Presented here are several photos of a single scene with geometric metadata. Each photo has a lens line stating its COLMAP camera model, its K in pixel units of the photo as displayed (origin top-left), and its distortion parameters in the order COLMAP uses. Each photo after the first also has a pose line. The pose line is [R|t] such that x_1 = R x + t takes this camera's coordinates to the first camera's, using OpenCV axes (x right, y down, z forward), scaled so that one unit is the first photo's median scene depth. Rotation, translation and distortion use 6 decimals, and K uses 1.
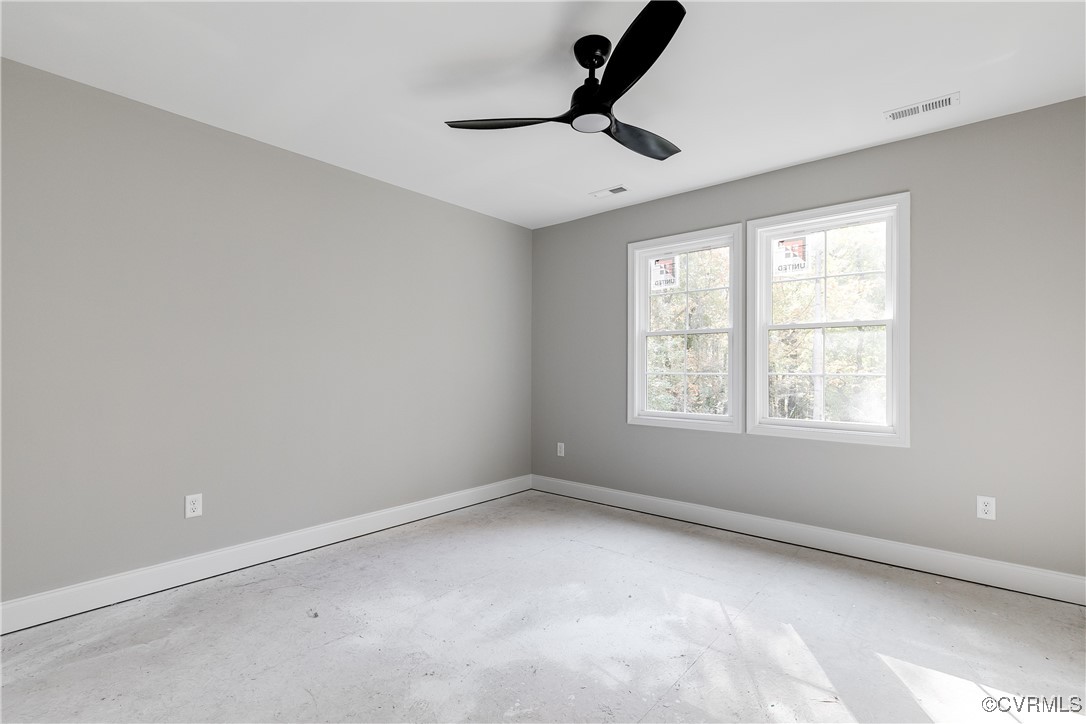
lens RADIAL K [[500.3, 0, 540.5], [0, 500.3, 363.3], [0, 0, 1]] dist [0.009505, -0.001213]
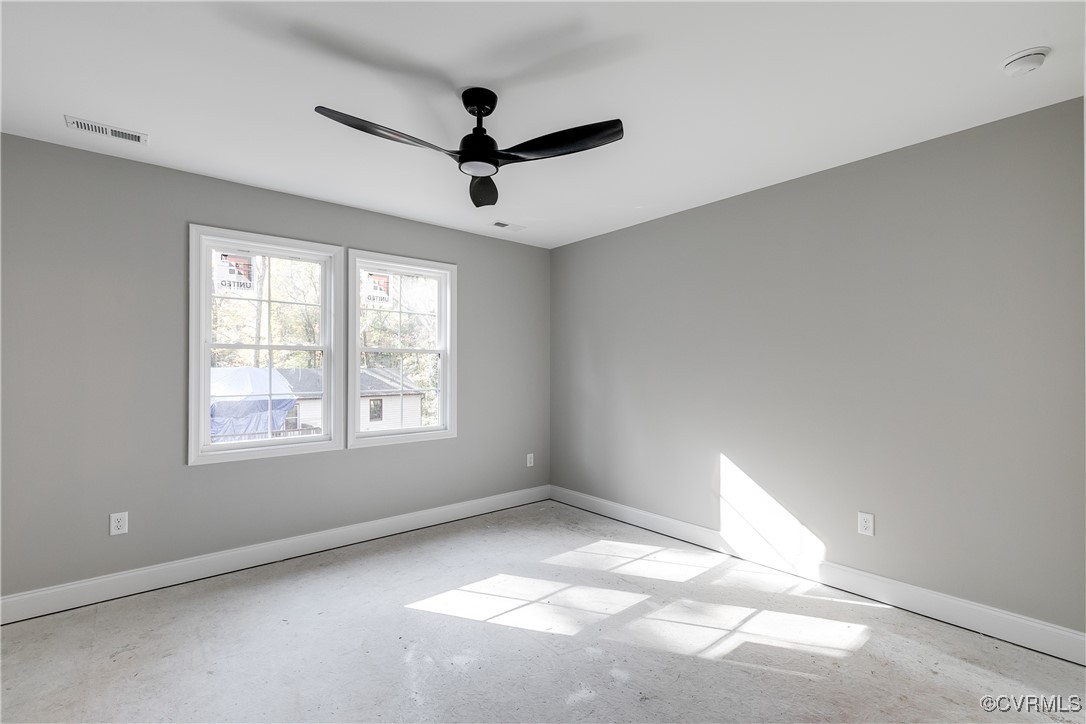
lens RADIAL K [[468.3, 0, 564.3], [0, 468.3, 368.8], [0, 0, 1]] dist [-0.002651, 0.000098]
pose [[0.146446, 0.022455, 0.988964, -0.439235], [0.014113, 0.999593, -0.024786, 0.002931], [-0.989118, 0.017587, 0.146070, 0.365925]]
